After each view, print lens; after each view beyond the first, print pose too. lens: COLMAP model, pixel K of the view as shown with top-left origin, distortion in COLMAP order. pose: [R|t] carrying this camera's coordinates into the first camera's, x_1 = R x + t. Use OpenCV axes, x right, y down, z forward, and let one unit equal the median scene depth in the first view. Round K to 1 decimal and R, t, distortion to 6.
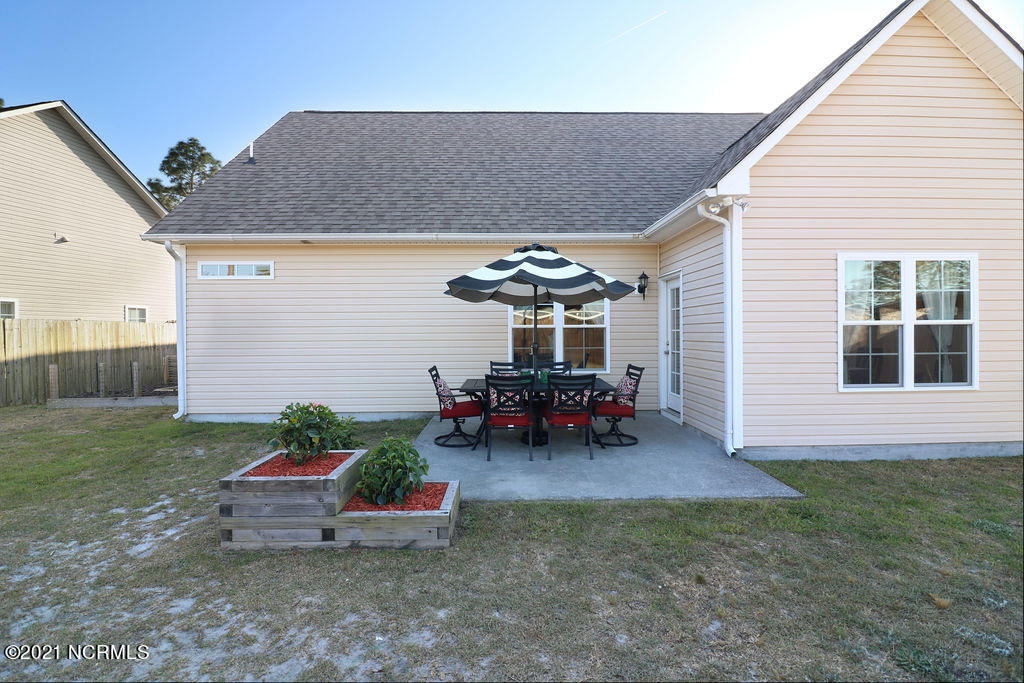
lens RADIAL K [[476.9, 0, 527.7], [0, 476.9, 323.9], [0, 0, 1]] dist [-0.002039, -0.016627]
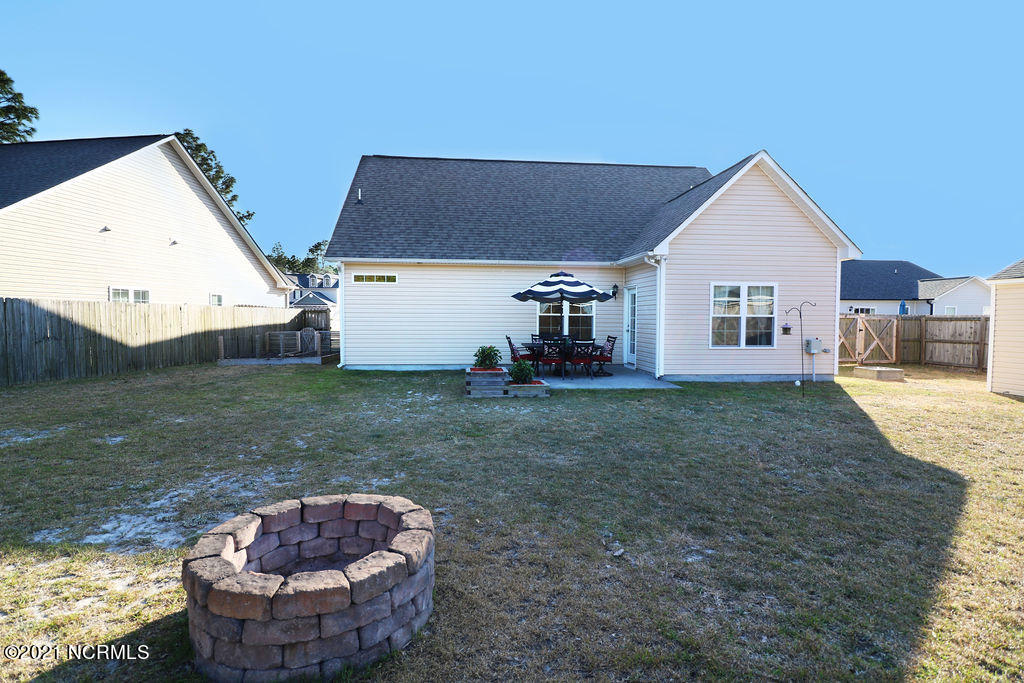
lens RADIAL K [[476.9, 0, 527.7], [0, 476.9, 323.9], [0, 0, 1]] dist [-0.002039, -0.016627]
pose [[0.996597, 0.010819, 0.081711, -0.244887], [-0.013395, 0.999428, 0.031043, -0.015534], [-0.081329, -0.032032, 0.996172, -0.801340]]
